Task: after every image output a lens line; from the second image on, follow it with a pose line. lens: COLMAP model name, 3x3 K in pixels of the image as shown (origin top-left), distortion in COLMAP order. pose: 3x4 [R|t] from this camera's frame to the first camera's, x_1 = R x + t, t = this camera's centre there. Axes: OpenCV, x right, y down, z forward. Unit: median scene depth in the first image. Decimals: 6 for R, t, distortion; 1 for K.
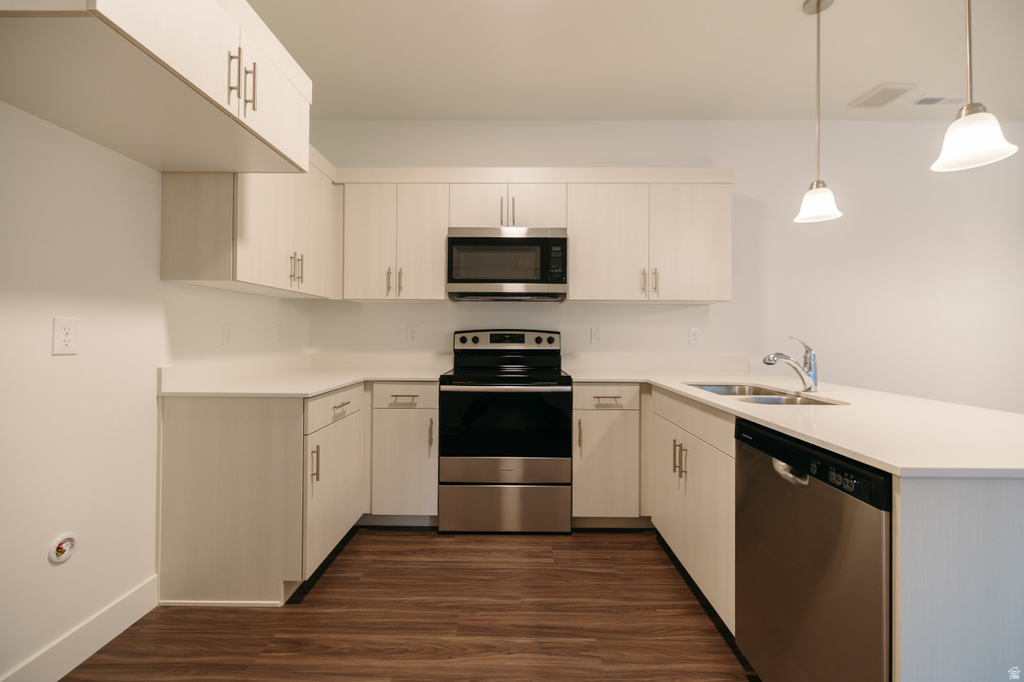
lens RADIAL K [[424.4, 0, 513.4], [0, 424.4, 331.6], [0, 0, 1]] dist [0.002254, 0.000389]
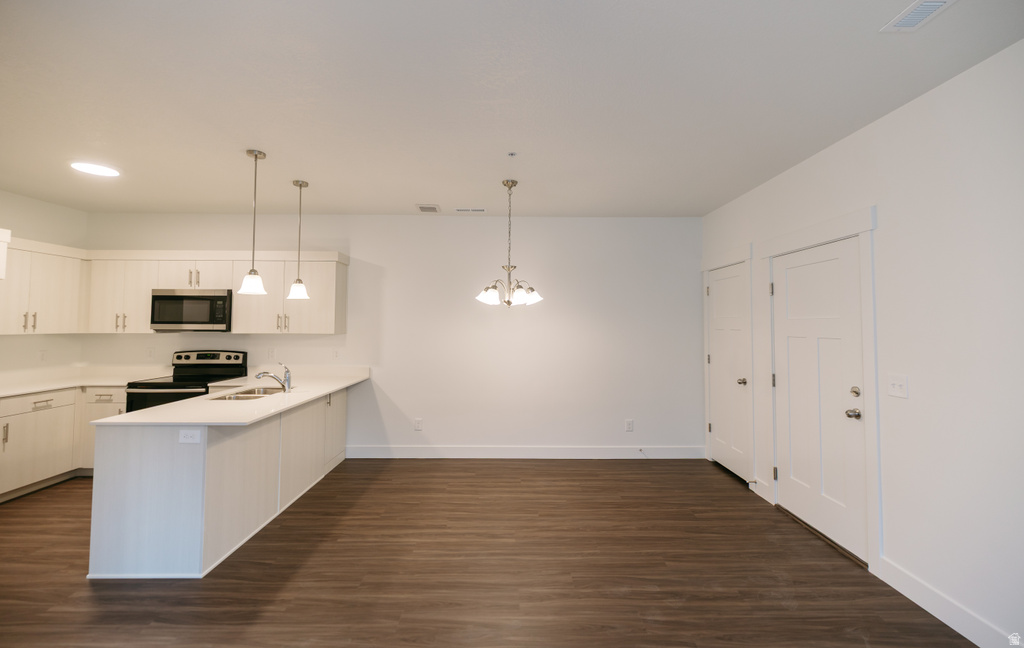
lens RADIAL K [[429.3, 0, 516.1], [0, 429.3, 305.2], [0, 0, 1]] dist [-0.001694, -0.000437]
pose [[0.999428, 0.000259, 0.033832, 1.163463], [0.001043, 0.999259, -0.038477, -0.120235], [-0.033817, 0.038490, 0.998687, -0.663523]]
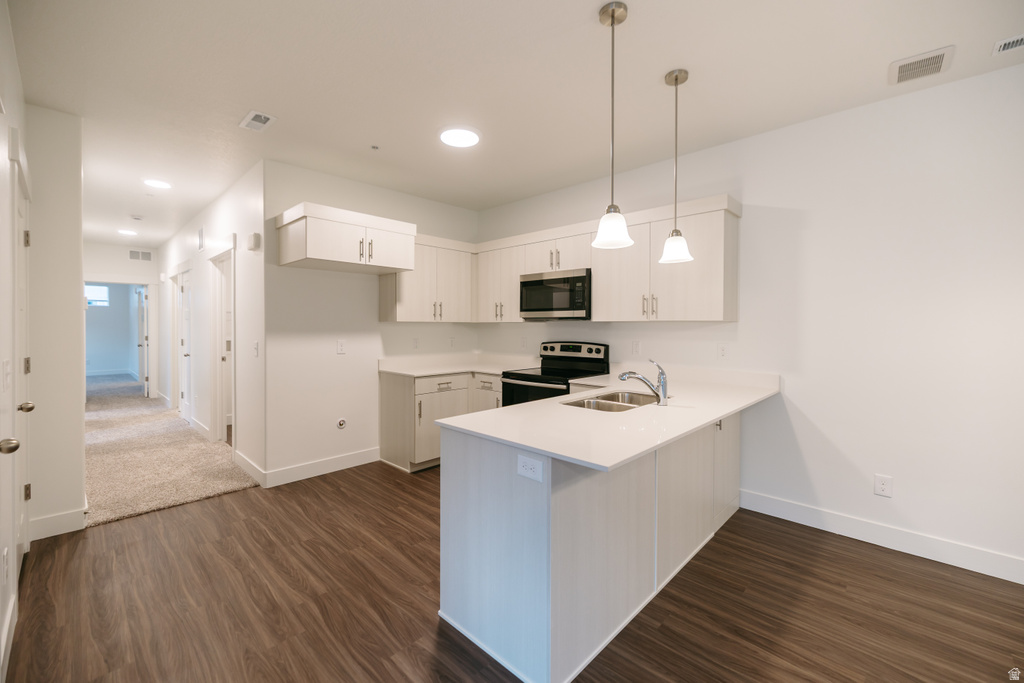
lens RADIAL K [[424.4, 0, 513.4], [0, 424.4, 332.1], [0, 0, 1]] dist [0.002254, 0.000389]
pose [[0.732504, 0.006771, -0.680729, 0.863079], [0.005877, 0.999850, 0.016269, -0.065928], [0.680737, -0.015918, 0.732355, -0.135576]]
